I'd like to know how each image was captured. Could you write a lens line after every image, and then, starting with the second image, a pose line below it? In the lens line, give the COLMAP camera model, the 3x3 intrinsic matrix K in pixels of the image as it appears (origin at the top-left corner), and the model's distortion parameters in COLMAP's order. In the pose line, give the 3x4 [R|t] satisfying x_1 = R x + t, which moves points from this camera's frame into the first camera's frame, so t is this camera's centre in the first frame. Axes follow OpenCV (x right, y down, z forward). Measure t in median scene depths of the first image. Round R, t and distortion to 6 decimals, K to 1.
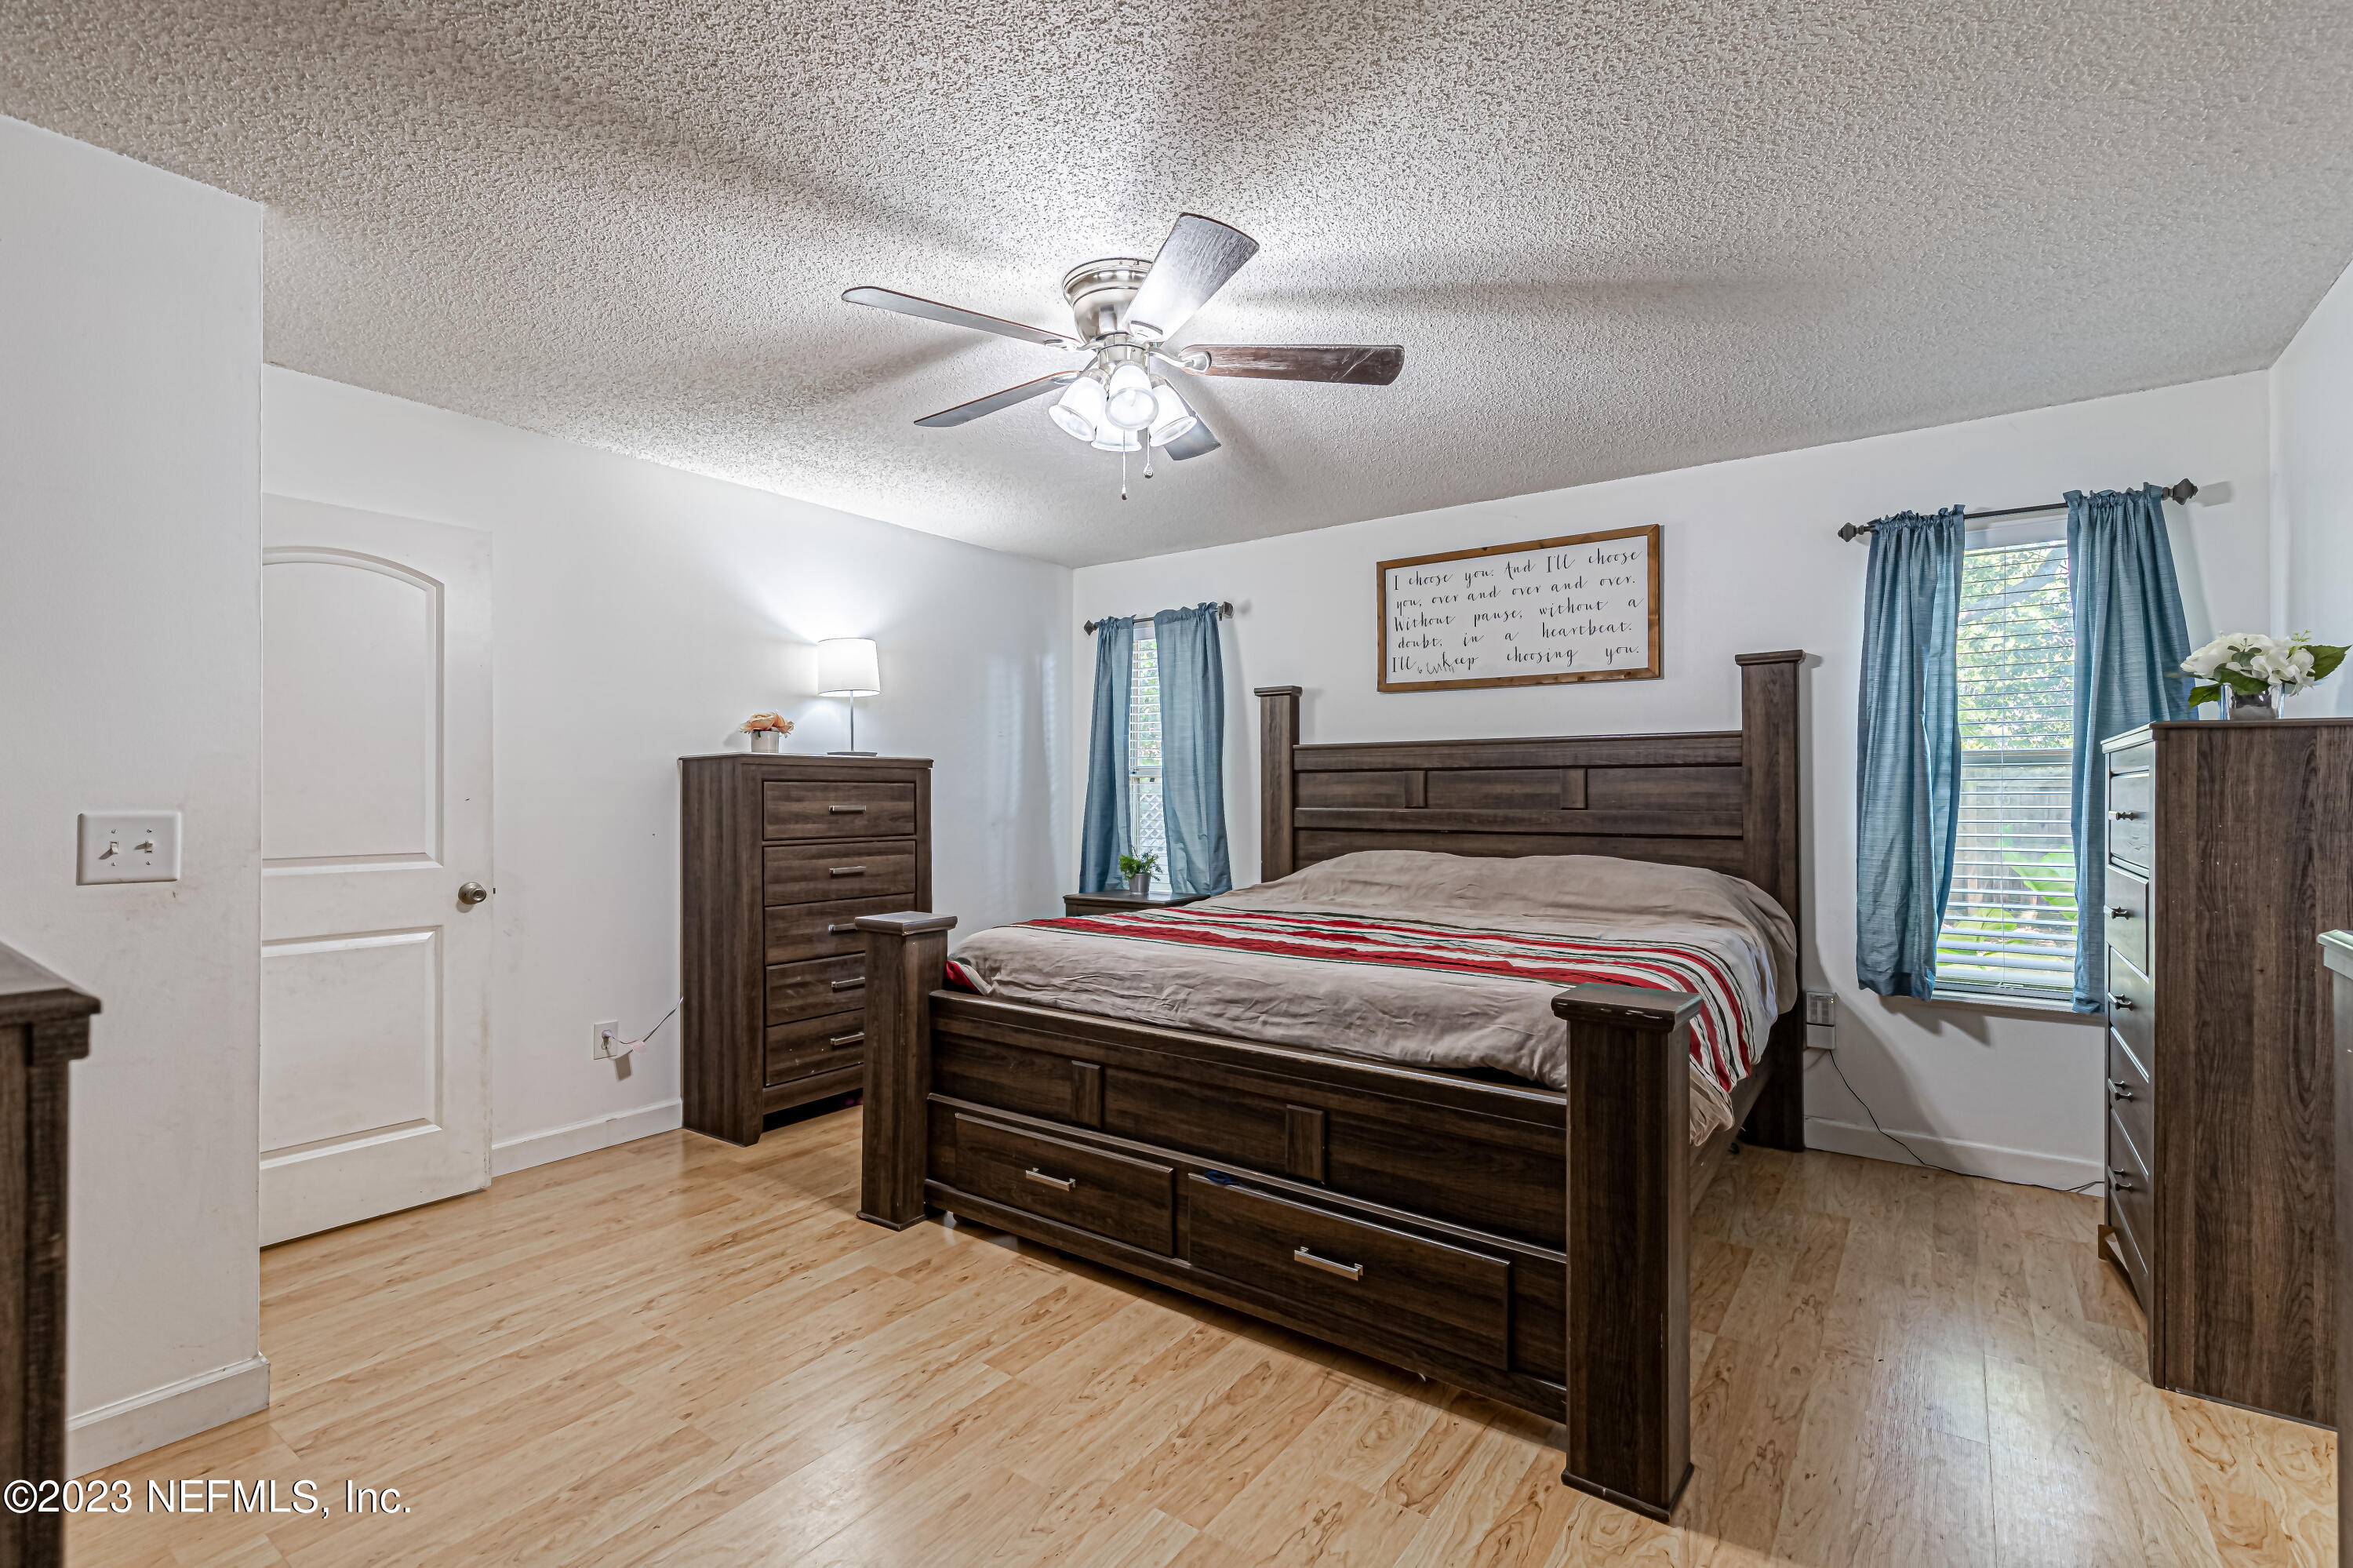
lens RADIAL K [[1056.7, 0, 1173.3], [0, 1056.7, 782.4], [0, 0, 1]] dist [0.007516, -0.000015]
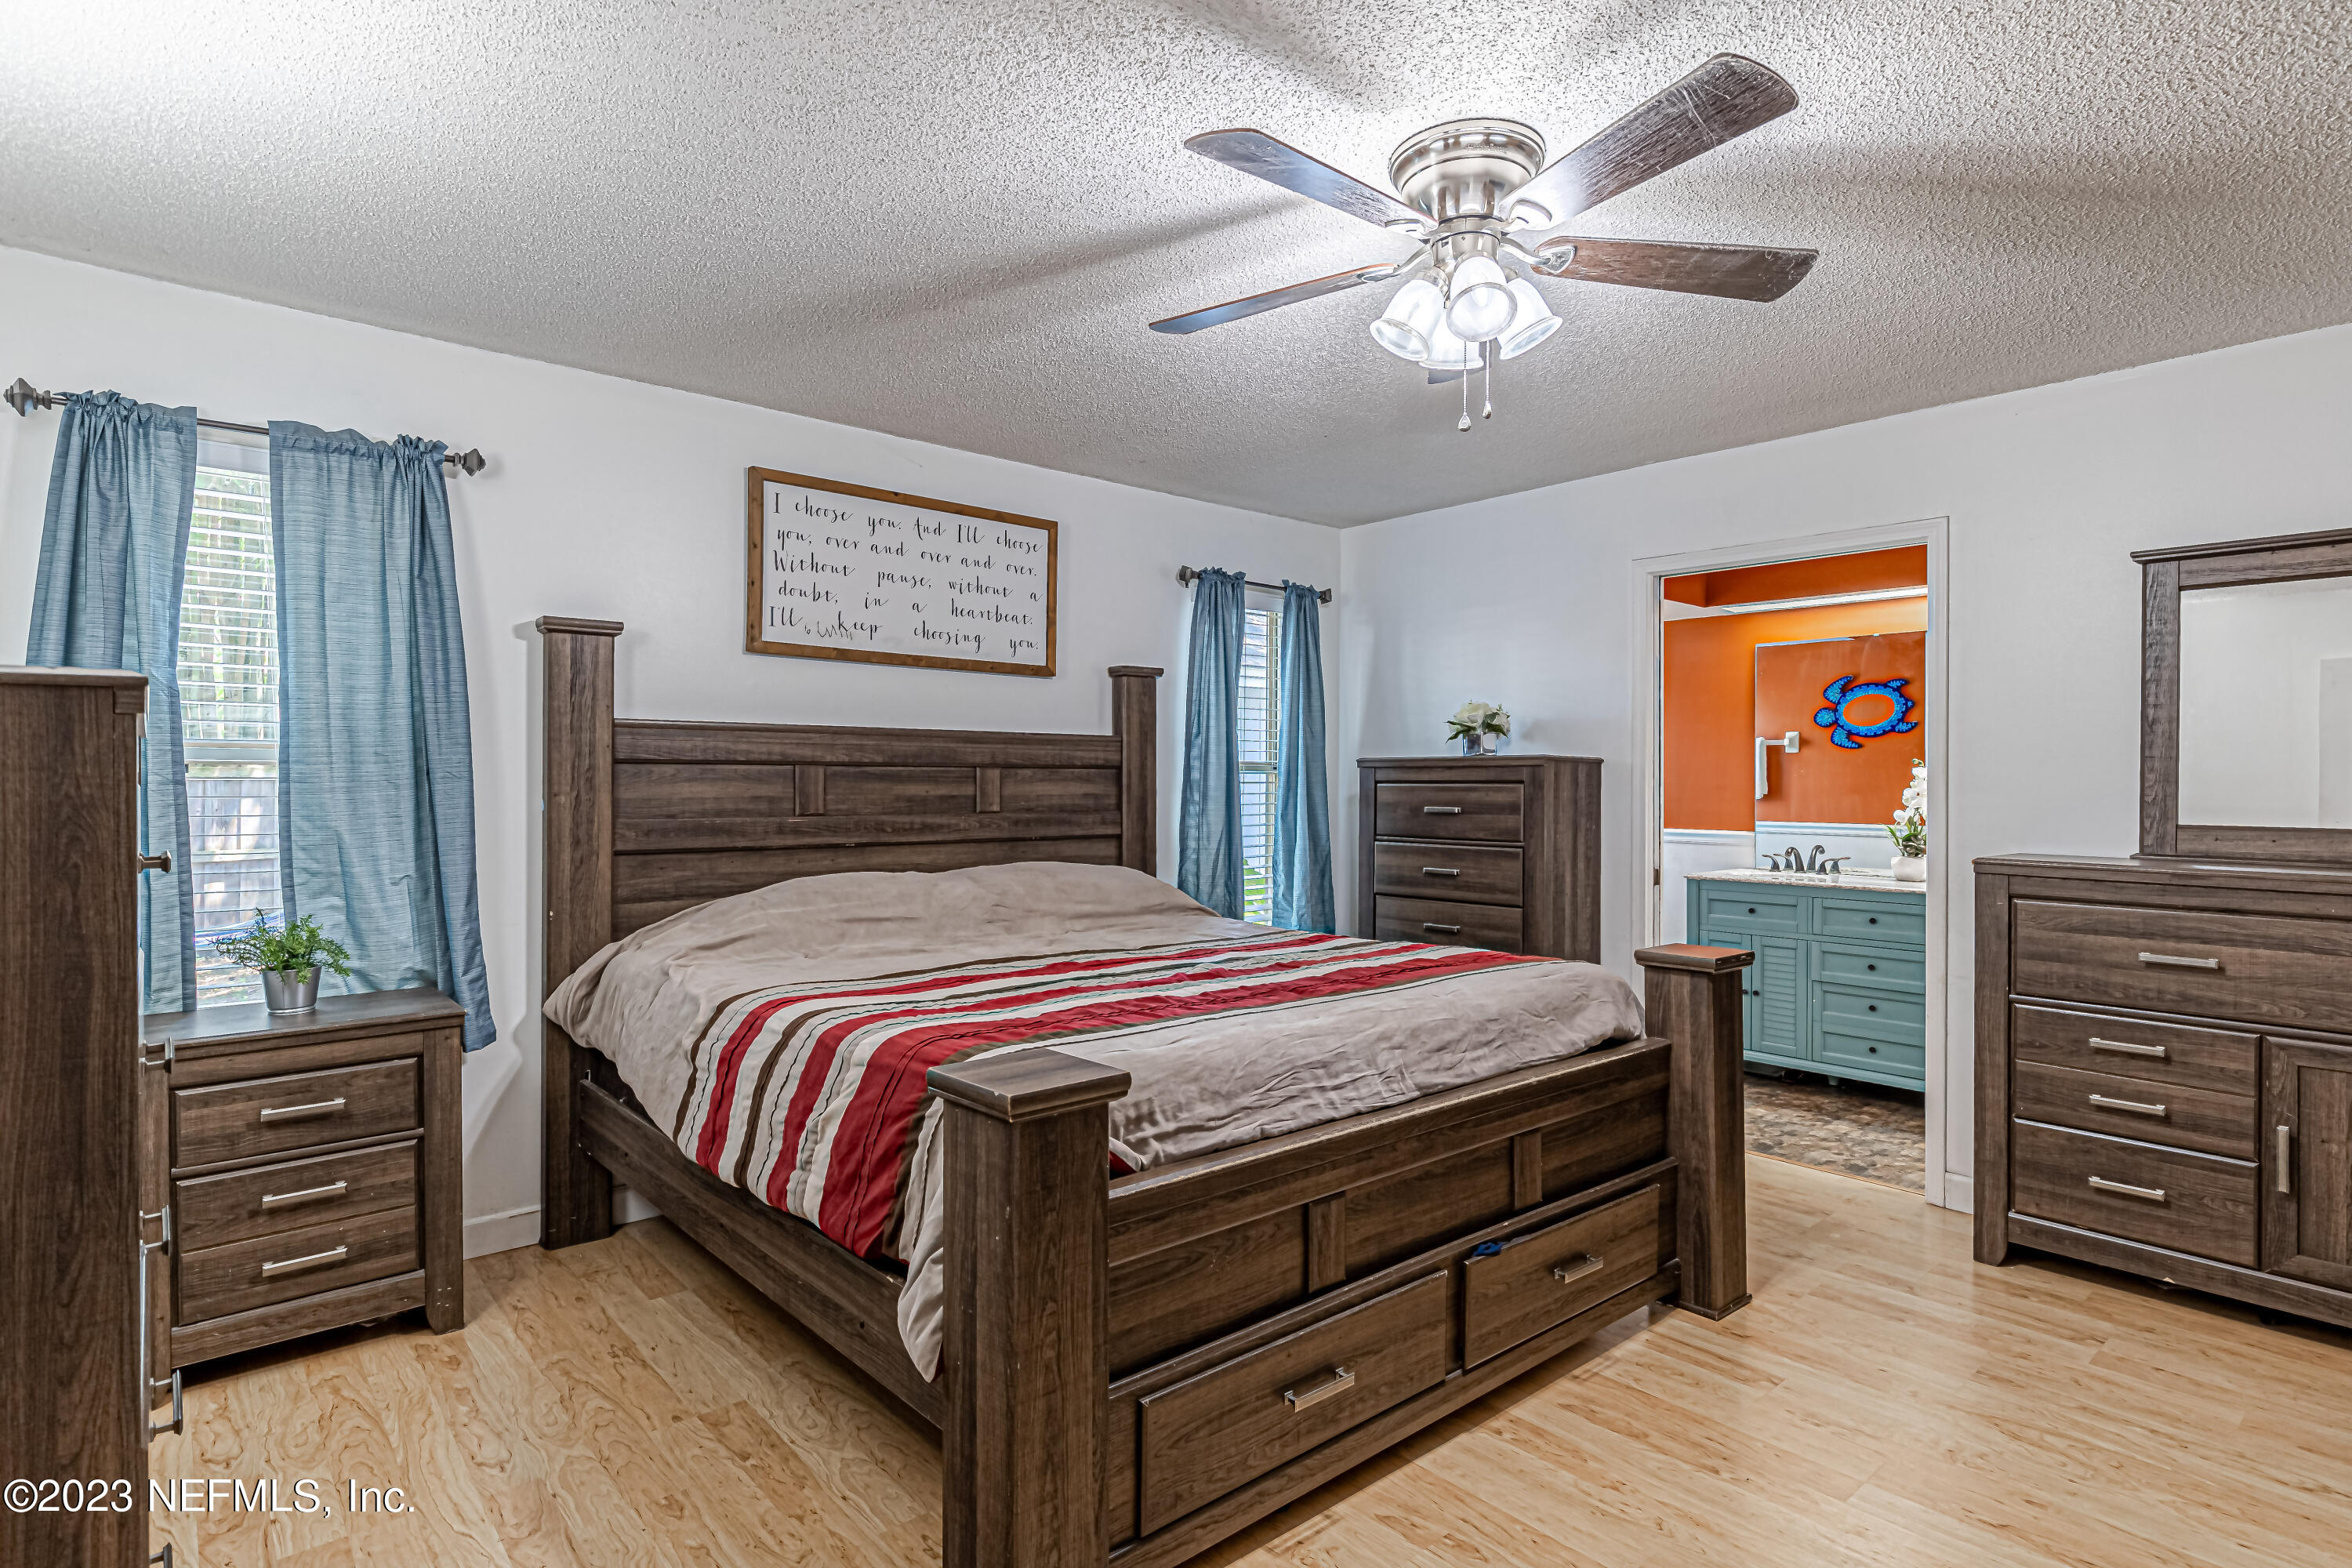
lens RADIAL K [[1194.7, 0, 1167.1], [0, 1194.7, 782.3], [0, 0, 1]] dist [-0.004658, -0.000209]
pose [[0.230915, 0.002439, 0.972971, -0.566695], [-0.013902, 0.999903, 0.000793, -0.003381], [-0.972875, -0.013709, 0.230927, 0.604130]]
